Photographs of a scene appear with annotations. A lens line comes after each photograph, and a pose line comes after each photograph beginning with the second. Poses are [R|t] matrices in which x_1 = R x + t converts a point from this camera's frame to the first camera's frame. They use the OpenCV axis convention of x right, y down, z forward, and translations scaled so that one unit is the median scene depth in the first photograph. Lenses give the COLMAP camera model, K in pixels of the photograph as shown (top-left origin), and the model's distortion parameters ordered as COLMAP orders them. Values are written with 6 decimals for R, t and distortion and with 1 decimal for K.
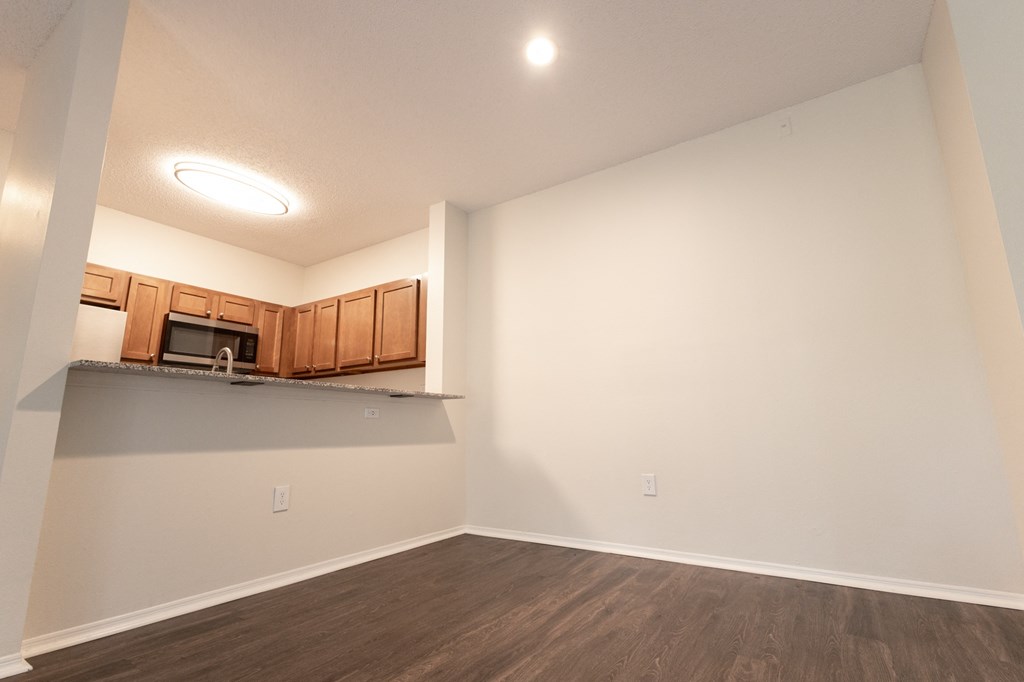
lens RADIAL K [[481.3, 0, 512.0], [0, 481.3, 341.0], [0, 0, 1]] dist [0.001043, -0.000214]
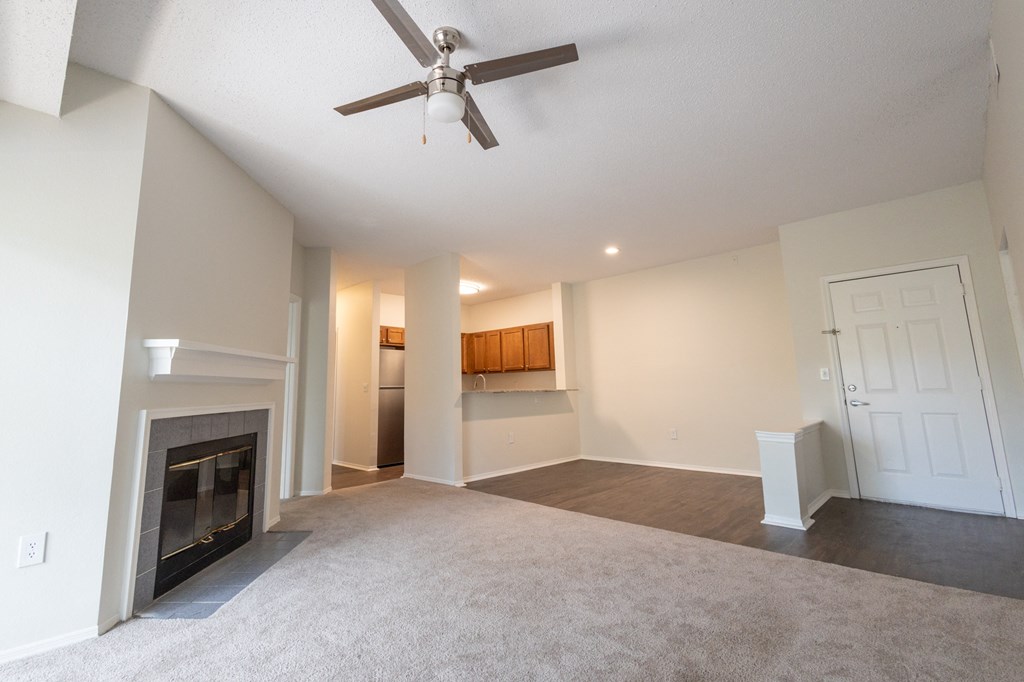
lens RADIAL K [[495.7, 0, 493.9], [0, 495.7, 305.3], [0, 0, 1]] dist [-0.001097, -0.000354]
pose [[0.981383, -0.044036, -0.186943, -0.038253], [0.048111, 0.998692, 0.017318, -0.242617], [0.185936, -0.025990, 0.982218, -0.907061]]
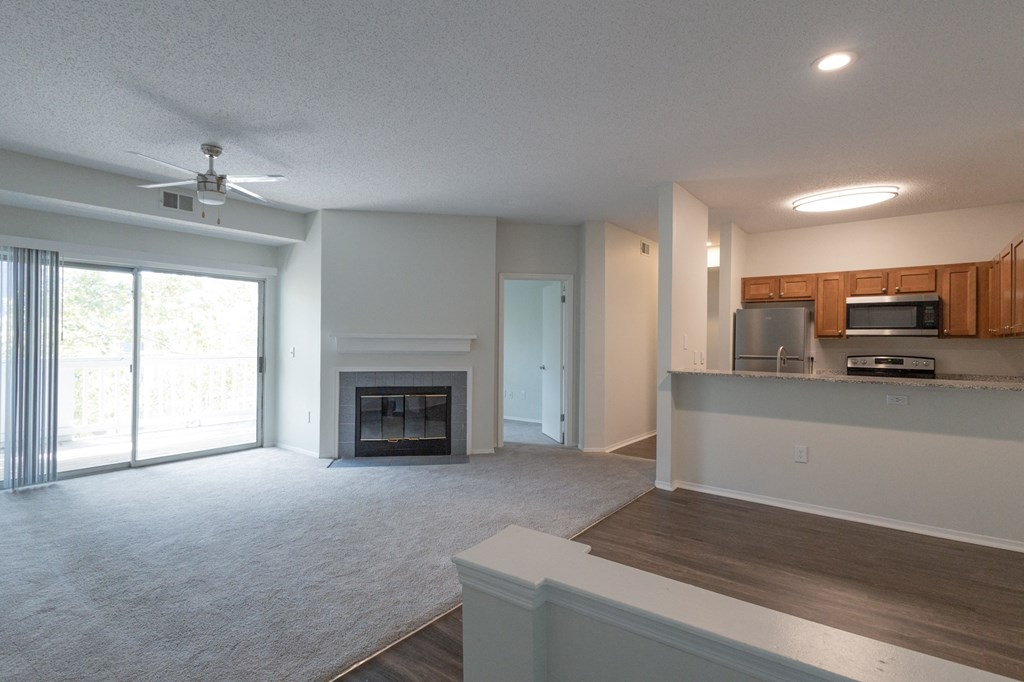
lens RADIAL K [[481.3, 0, 512.0], [0, 481.3, 341.0], [0, 0, 1]] dist [0.001043, -0.000214]
pose [[-0.084072, 0.008386, -0.996424, 0.645426], [0.180149, 0.983615, -0.006922, -0.096411], [0.980040, -0.180086, -0.084205, 0.204081]]
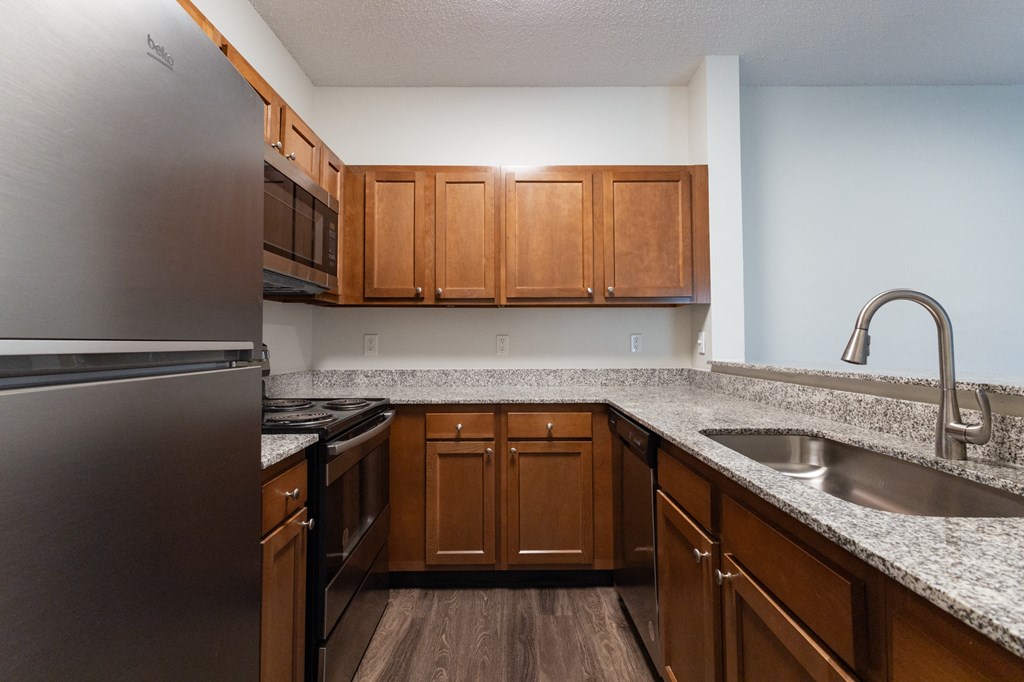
lens RADIAL K [[468.7, 0, 512.2], [0, 468.7, 322.1], [0, 0, 1]] dist [0.002824, -0.000129]
pose [[0.831758, 0.030305, 0.554311, -0.712530], [-0.110612, 0.987534, 0.111986, 0.022301], [-0.544008, -0.154459, 0.824741, 0.577085]]
